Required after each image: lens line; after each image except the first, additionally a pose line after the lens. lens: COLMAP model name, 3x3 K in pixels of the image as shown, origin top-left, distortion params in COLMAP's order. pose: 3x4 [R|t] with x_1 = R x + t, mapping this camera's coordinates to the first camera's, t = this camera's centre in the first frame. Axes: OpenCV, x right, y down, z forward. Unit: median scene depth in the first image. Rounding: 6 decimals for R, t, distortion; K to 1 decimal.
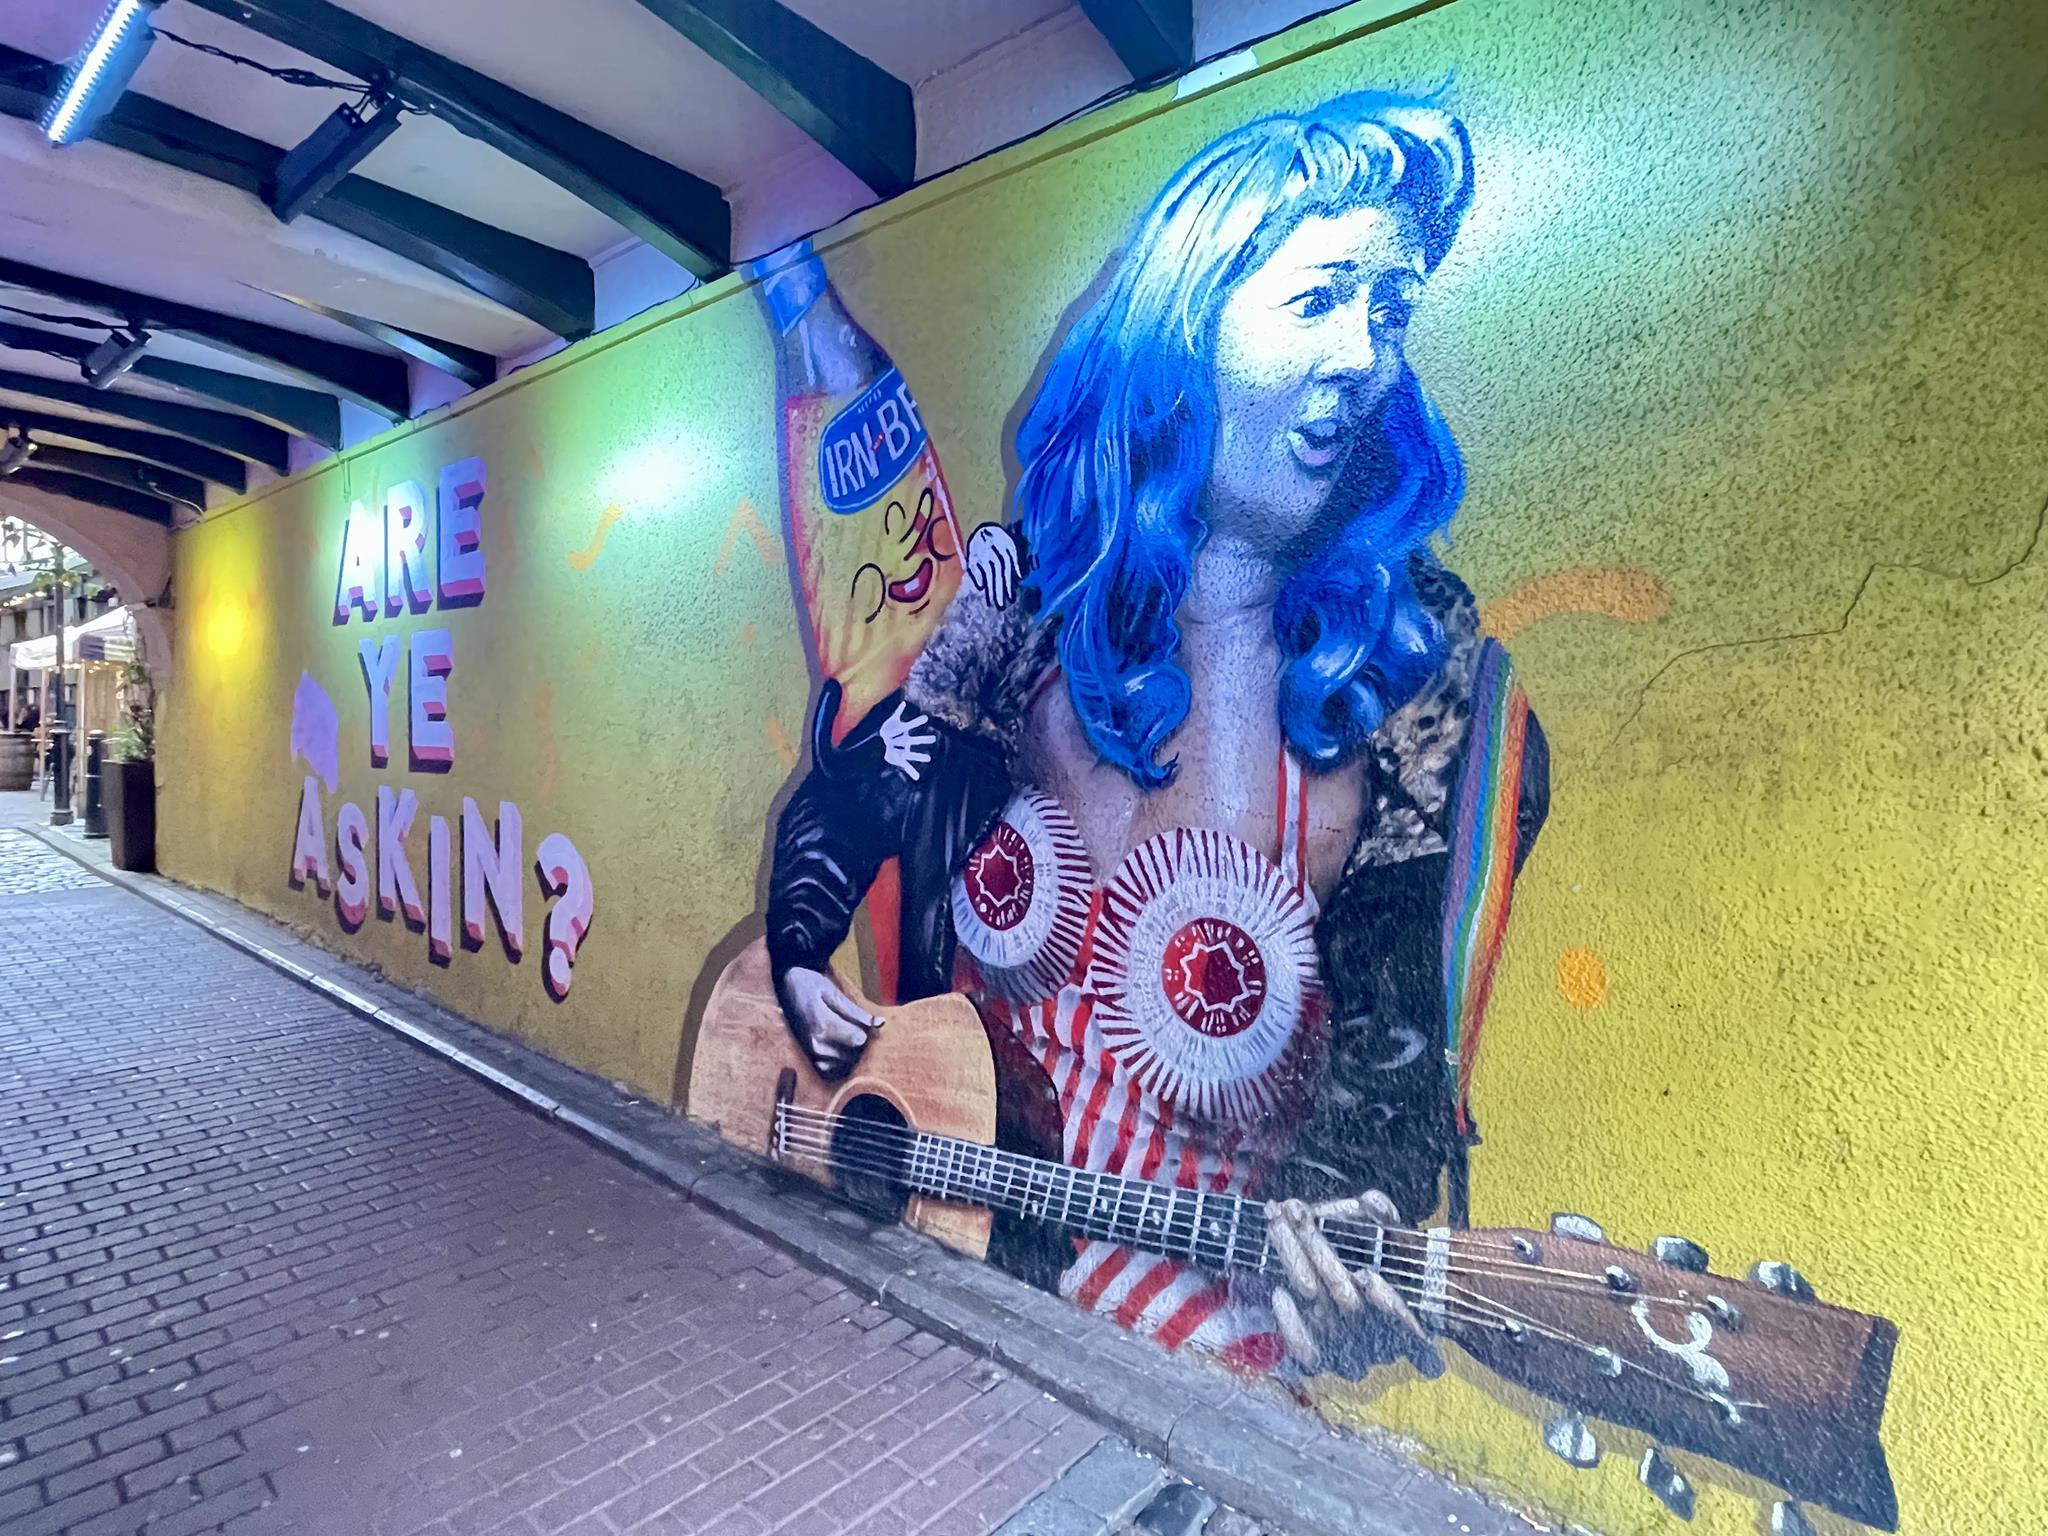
lens RADIAL K [[1079.5, 0, 1041.7], [0, 1079.5, 763.5], [0, 0, 1]] dist [-0.006949, 0.000961]
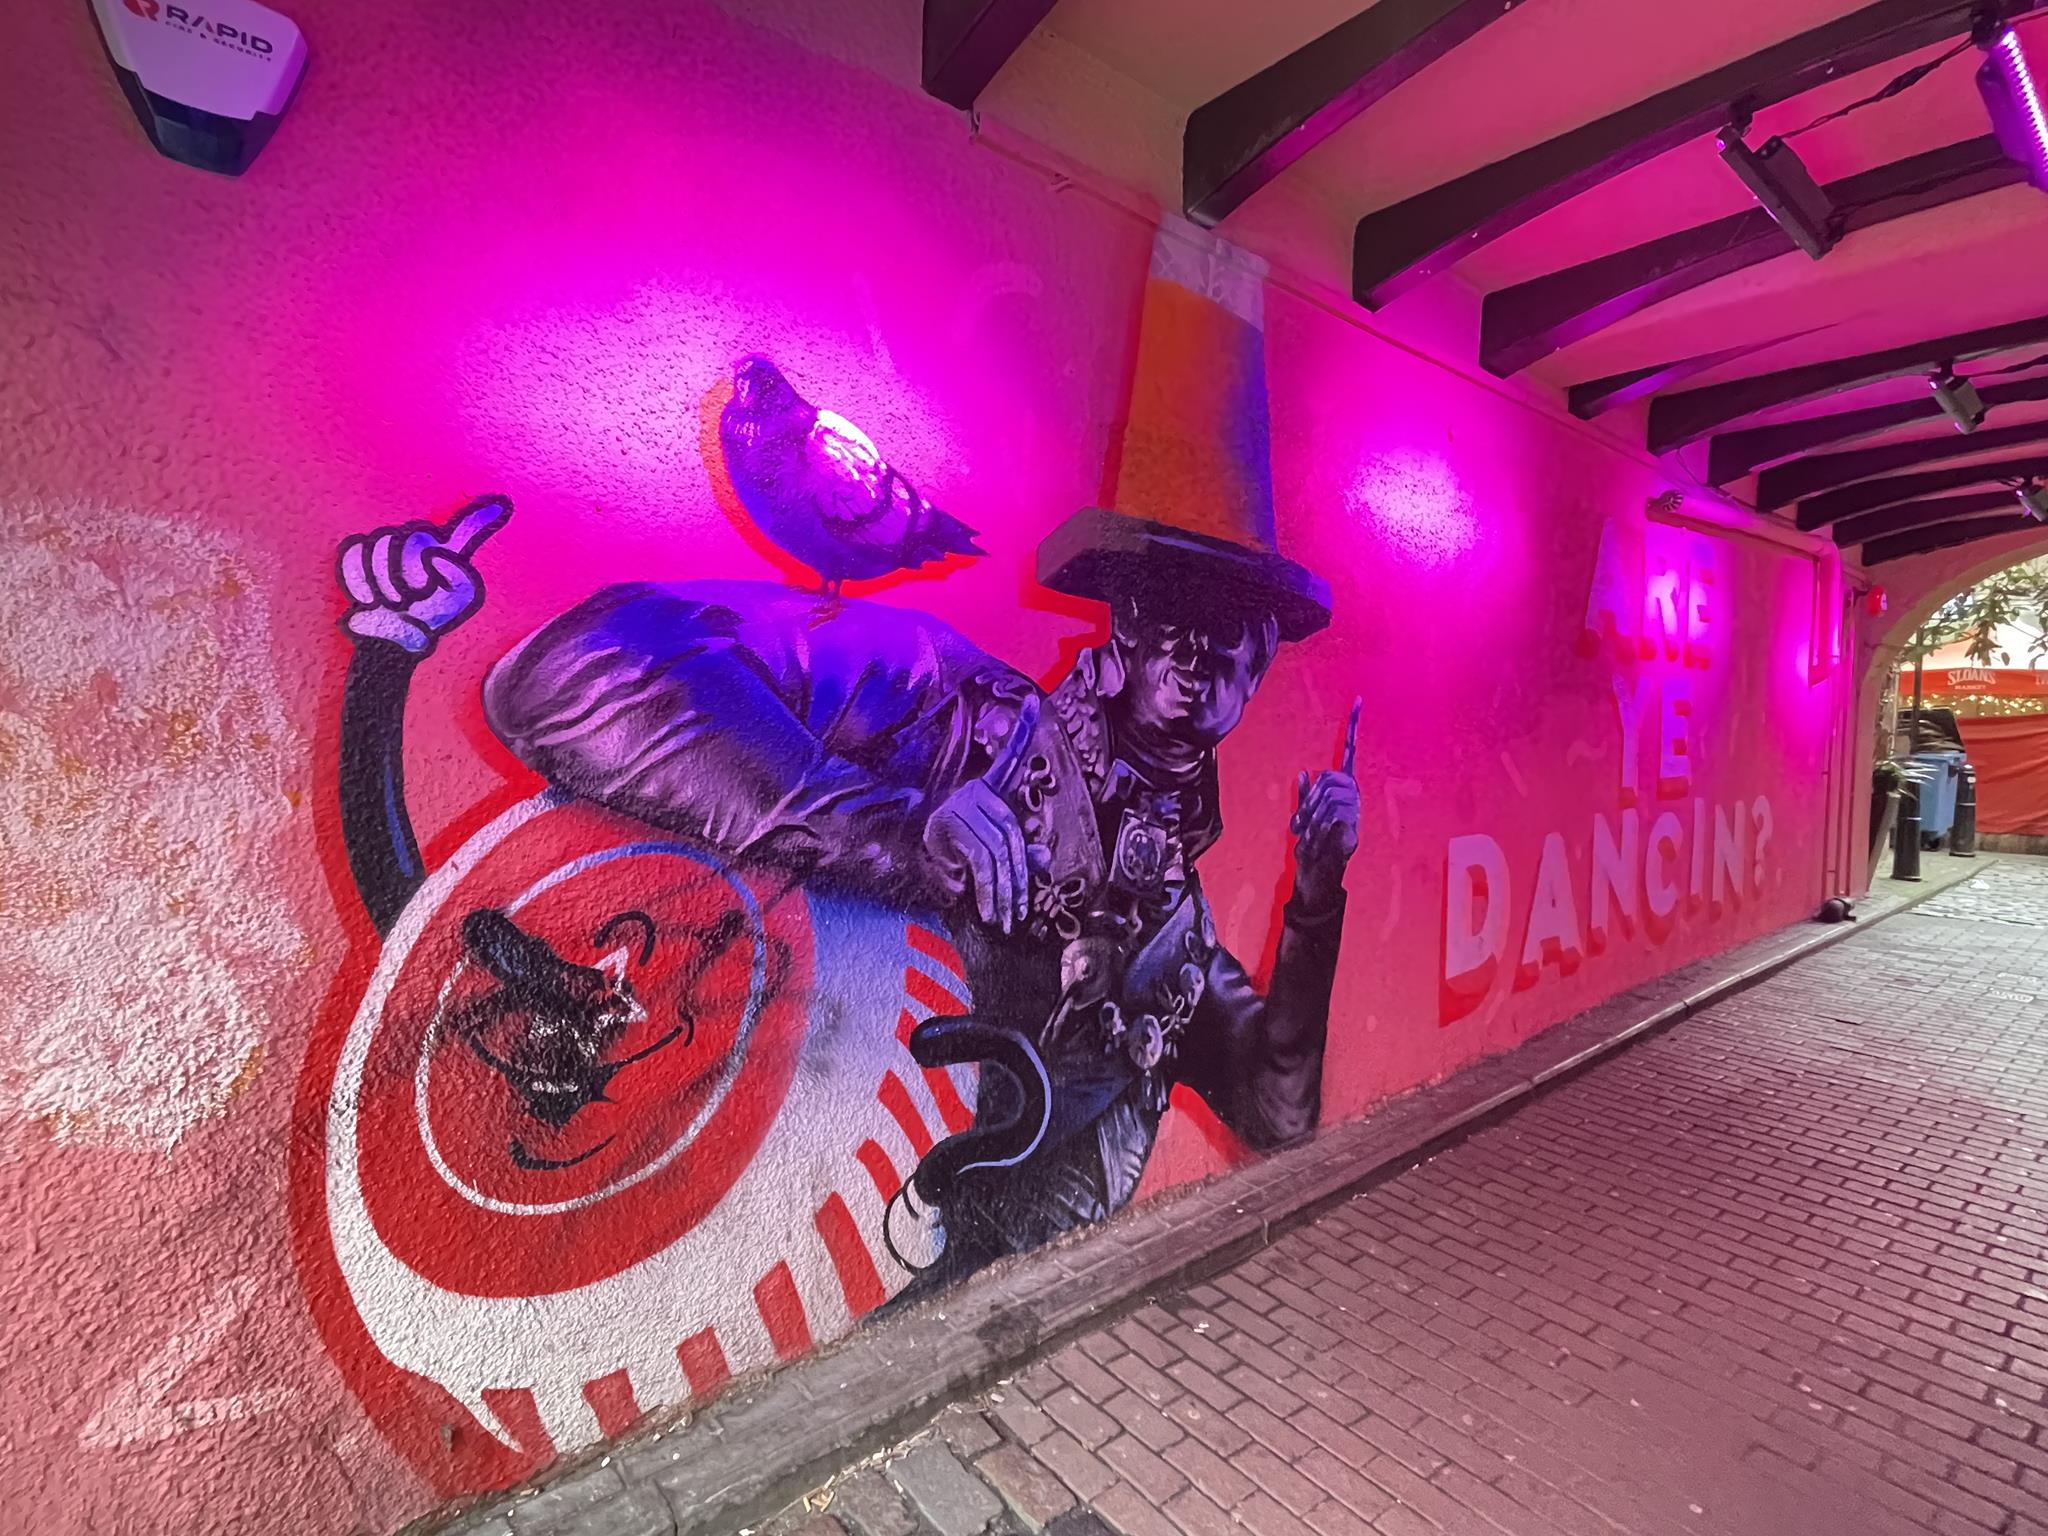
lens RADIAL K [[1019.1, 0, 1029.3], [0, 1019.1, 773.5], [0, 0, 1]] dist [-0.007817, 0.002402]
pose [[-0.222617, 0.022908, -0.974637, 0.296964], [-0.056843, 0.997718, 0.036434, -0.008979], [0.973248, 0.063512, -0.220806, 0.375433]]
